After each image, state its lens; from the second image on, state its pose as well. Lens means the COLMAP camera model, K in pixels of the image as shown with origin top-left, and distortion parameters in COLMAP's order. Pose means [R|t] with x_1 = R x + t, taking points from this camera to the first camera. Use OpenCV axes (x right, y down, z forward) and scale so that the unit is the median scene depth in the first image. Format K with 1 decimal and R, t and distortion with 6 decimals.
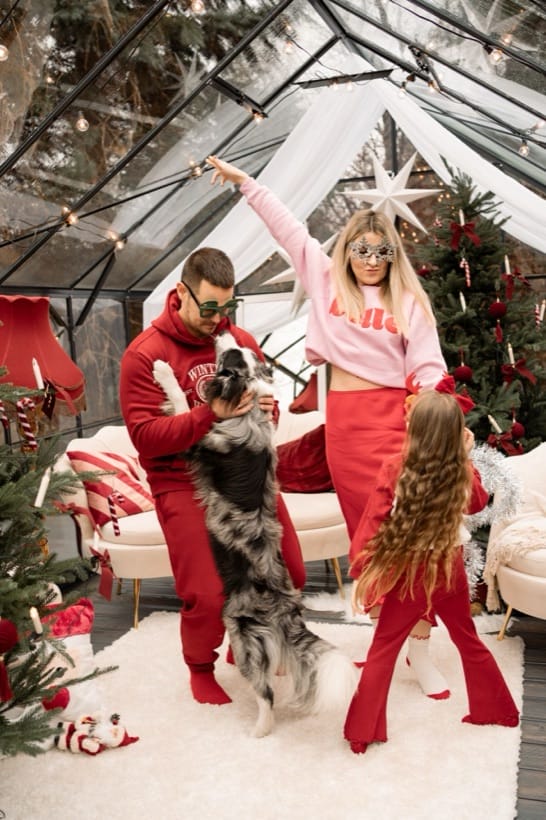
lens RADIAL K [[828.1, 0, 273.0], [0, 828.1, 410.0], [0, 0, 1]] dist [0.013221, 0.006970]
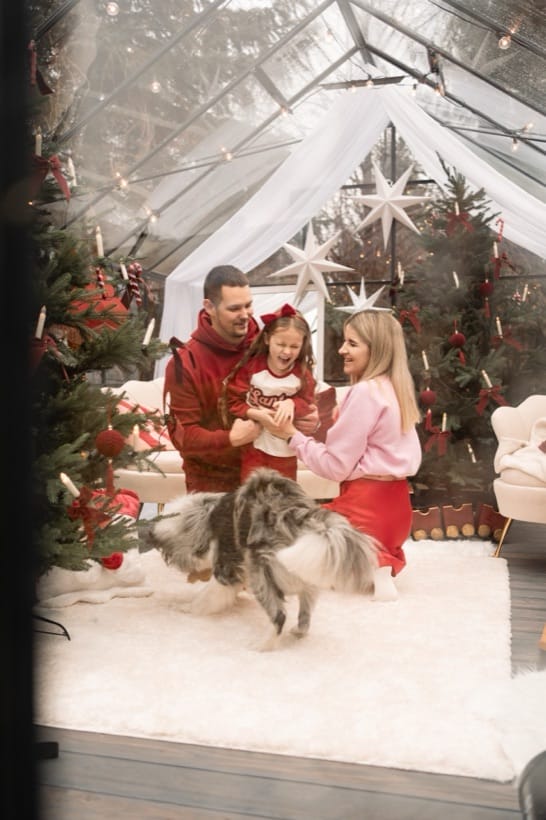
lens RADIAL K [[829.3, 0, 273.0], [0, 829.3, 410.0], [0, 0, 1]] dist [-0.019746, -0.029644]
pose [[0.997925, 0.043899, 0.047106, -0.068020], [-0.040435, 0.996576, -0.072125, 0.137132], [-0.050111, 0.070071, 0.996283, -0.108168]]
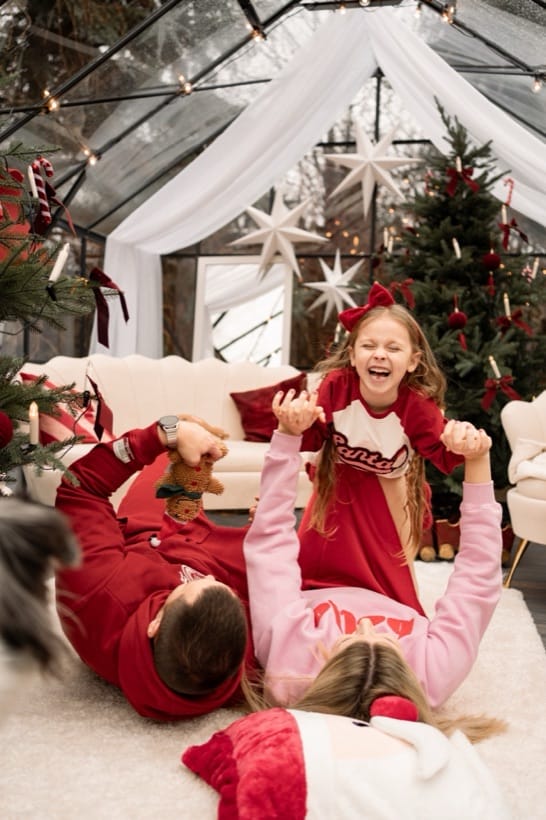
lens RADIAL K [[829.3, 0, 273.0], [0, 829.3, 410.0], [0, 0, 1]] dist [-0.019746, -0.029644]
pose [[0.991310, 0.073992, 0.108766, -0.069005], [-0.066552, 0.995288, -0.070515, 0.131903], [-0.113471, 0.062663, 0.991563, 0.090525]]
